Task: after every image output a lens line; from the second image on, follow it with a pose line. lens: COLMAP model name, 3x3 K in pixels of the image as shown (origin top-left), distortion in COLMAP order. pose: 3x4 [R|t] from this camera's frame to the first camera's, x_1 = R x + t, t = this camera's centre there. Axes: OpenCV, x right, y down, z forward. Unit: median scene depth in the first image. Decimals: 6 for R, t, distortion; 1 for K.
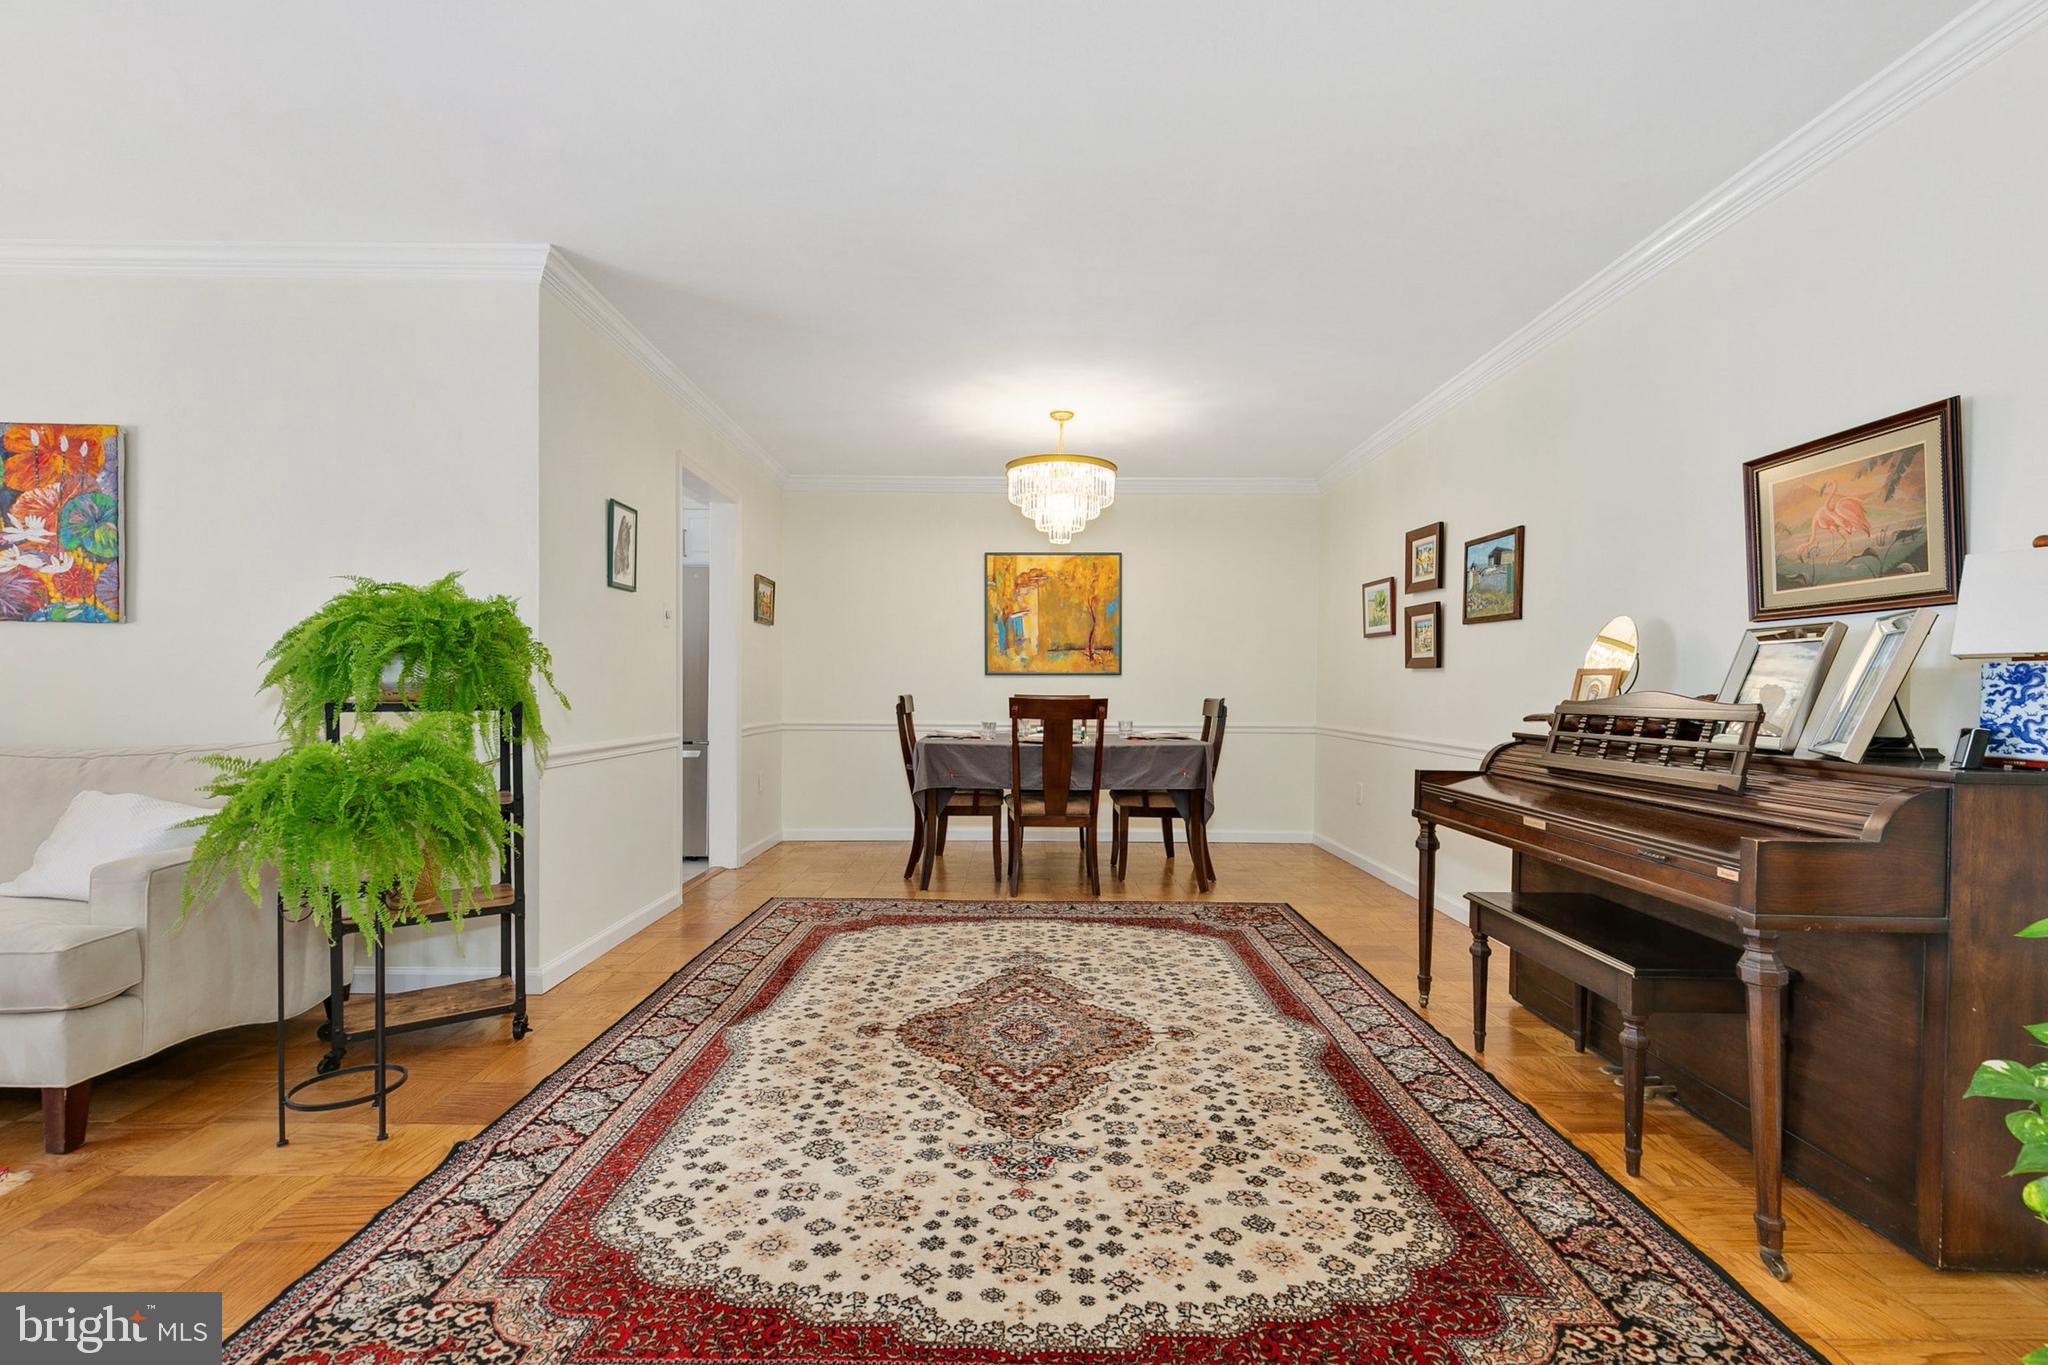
lens RADIAL K [[922.0, 0, 1022.0], [0, 922.0, 703.5], [0, 0, 1]] dist [0.007546, -0.000874]
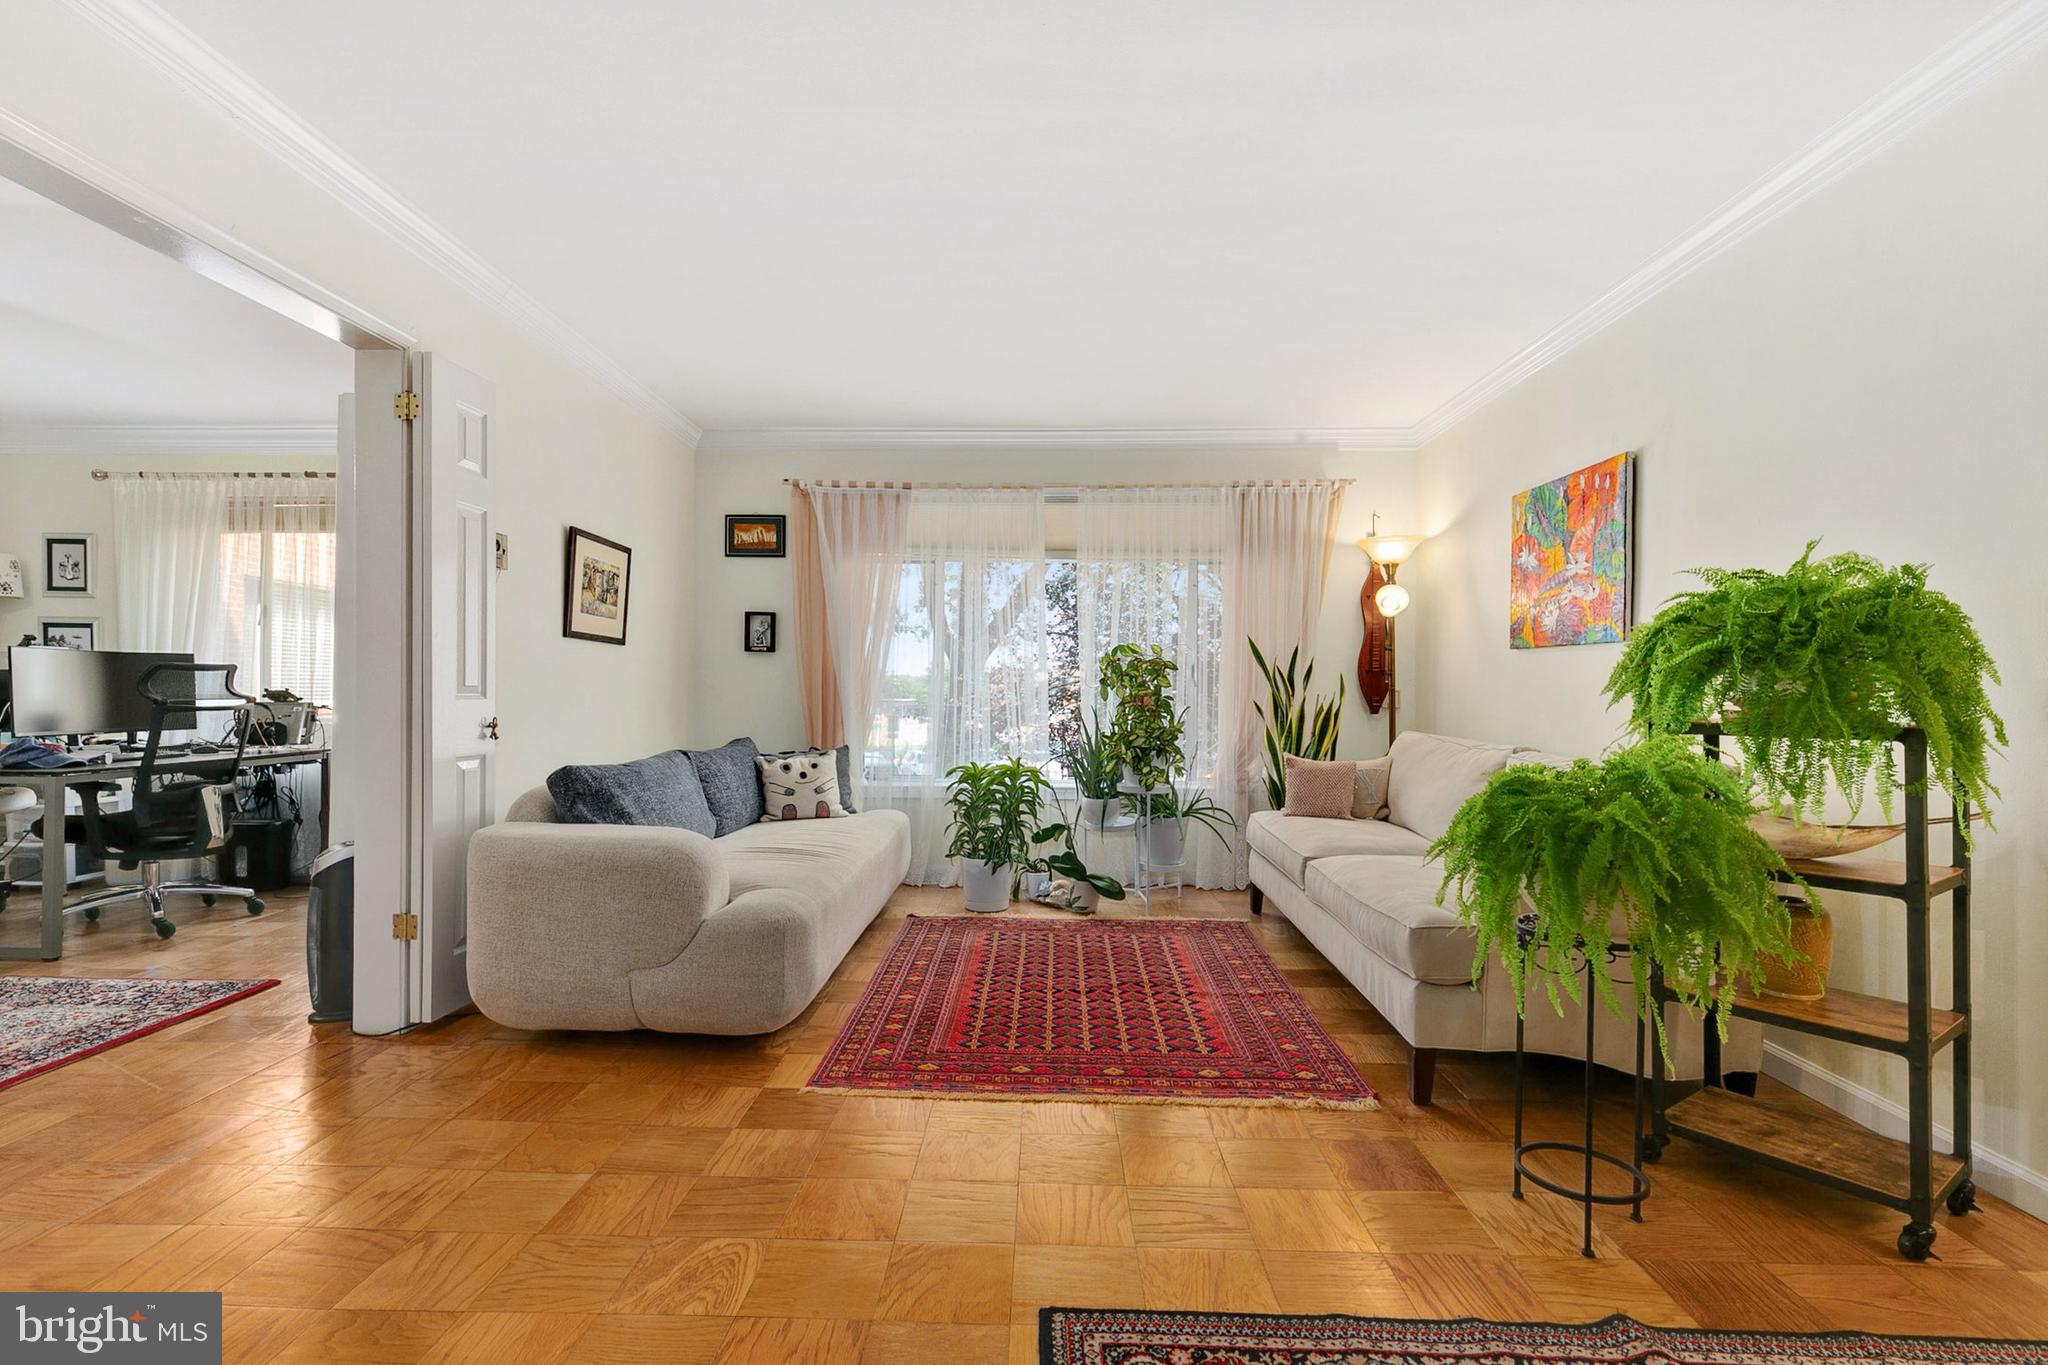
lens RADIAL K [[954.7, 0, 1019.0], [0, 954.7, 694.8], [0, 0, 1]] dist [0.007151, -0.000688]
pose [[-0.029760, -0.004380, -0.999547, 0.117190], [-0.025891, 0.999658, -0.003610, -0.005424], [0.999222, 0.025772, -0.029863, 0.347699]]
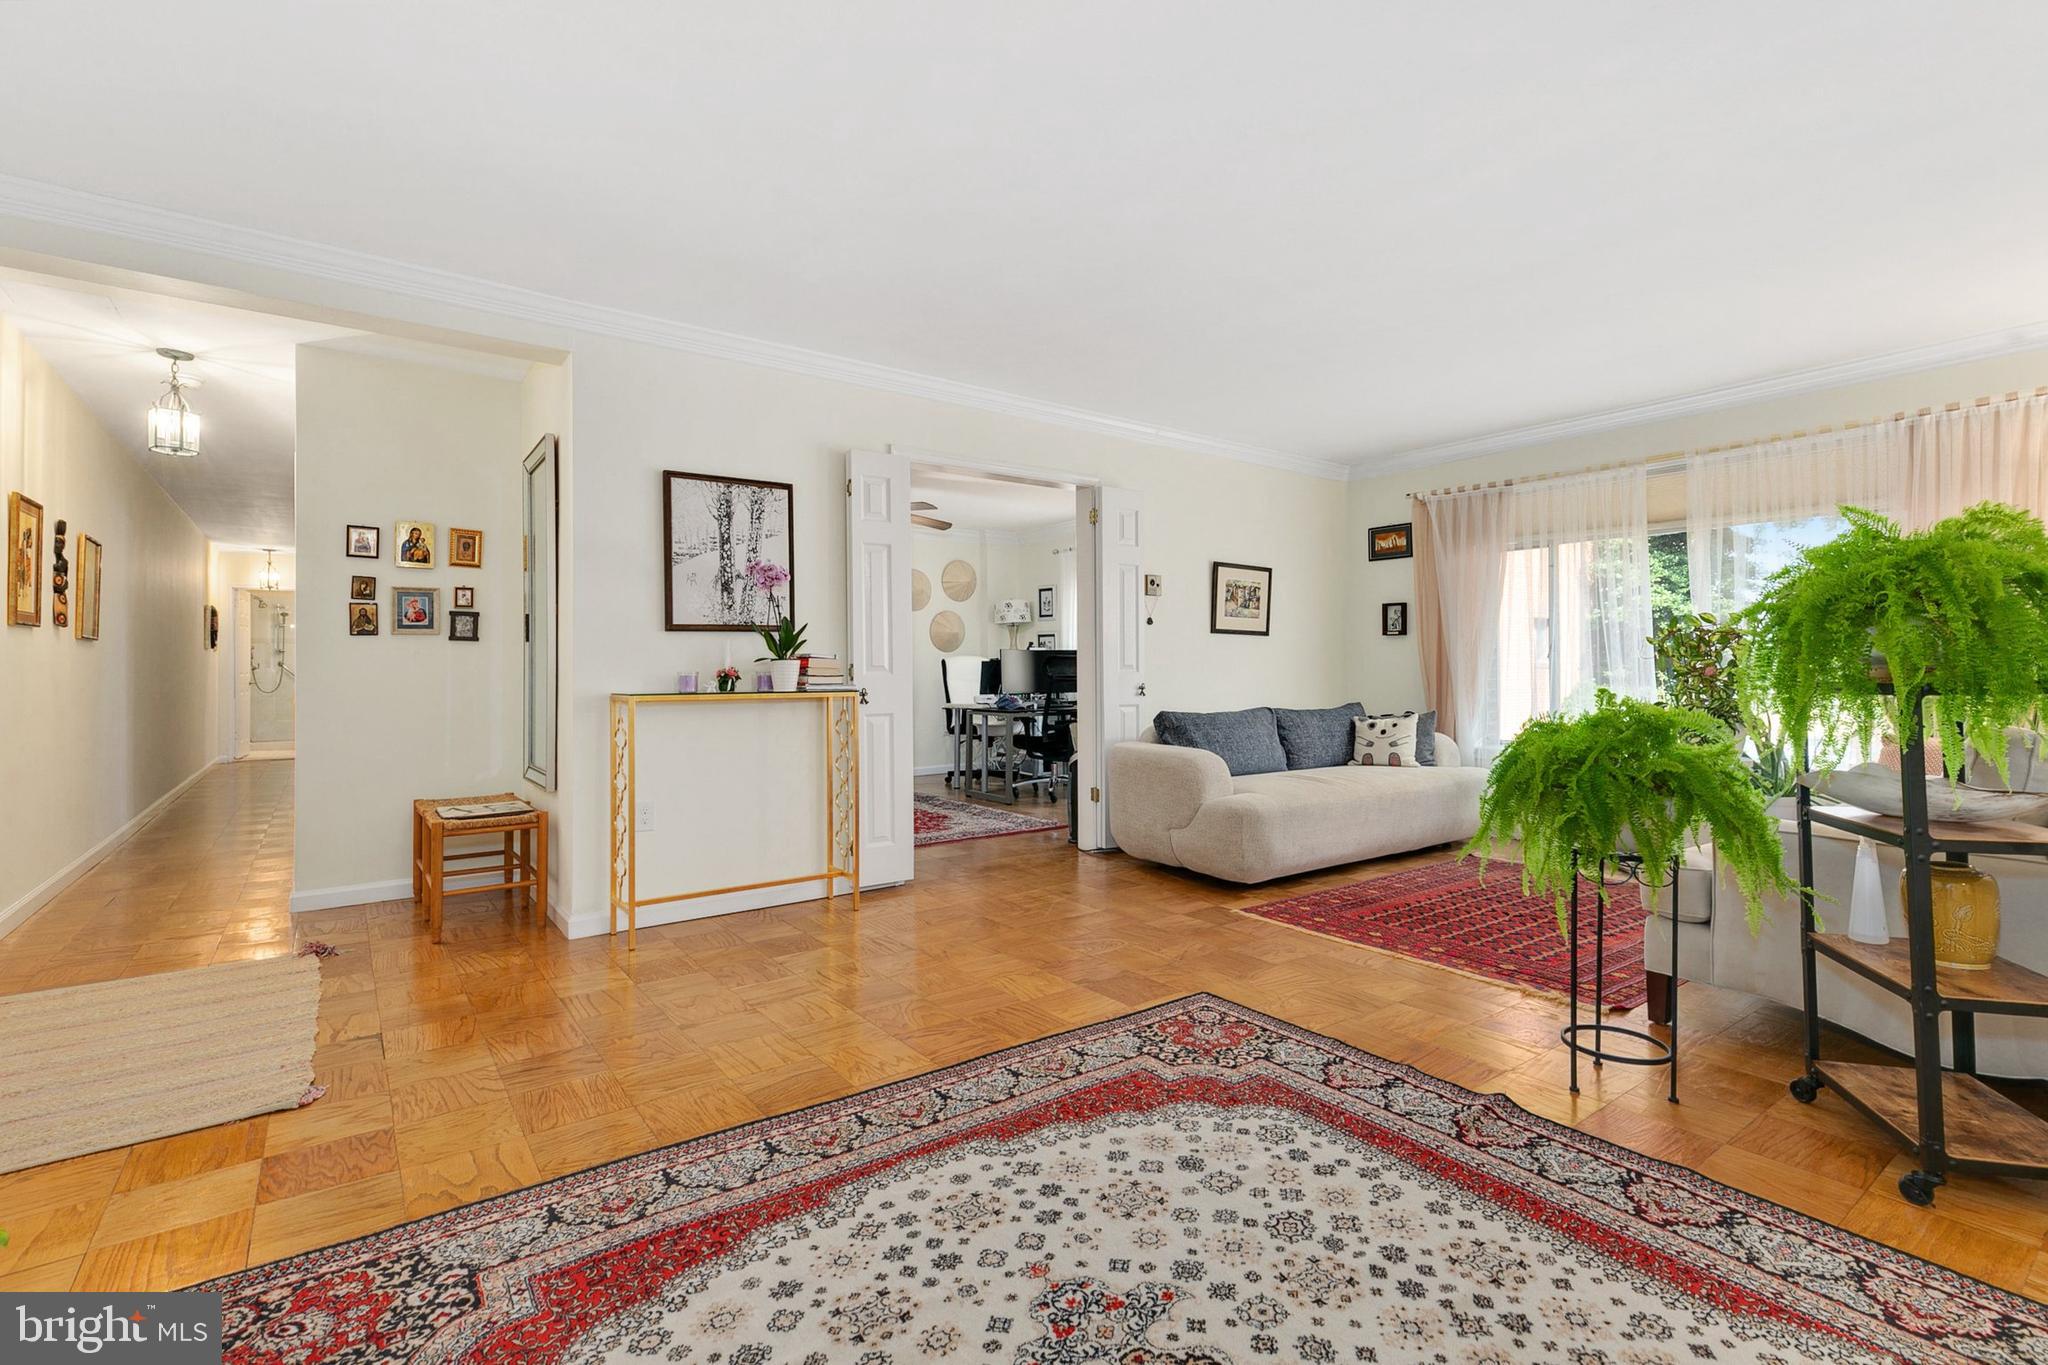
lens RADIAL K [[940.3, 0, 1023.7], [0, 940.3, 661.6], [0, 0, 1]] dist [0.006903, -0.000439]
pose [[-0.807042, -0.010100, -0.590407, 0.311611], [-0.012713, 0.999919, 0.000272, -0.008128], [0.590357, 0.007725, -0.807106, 1.015731]]
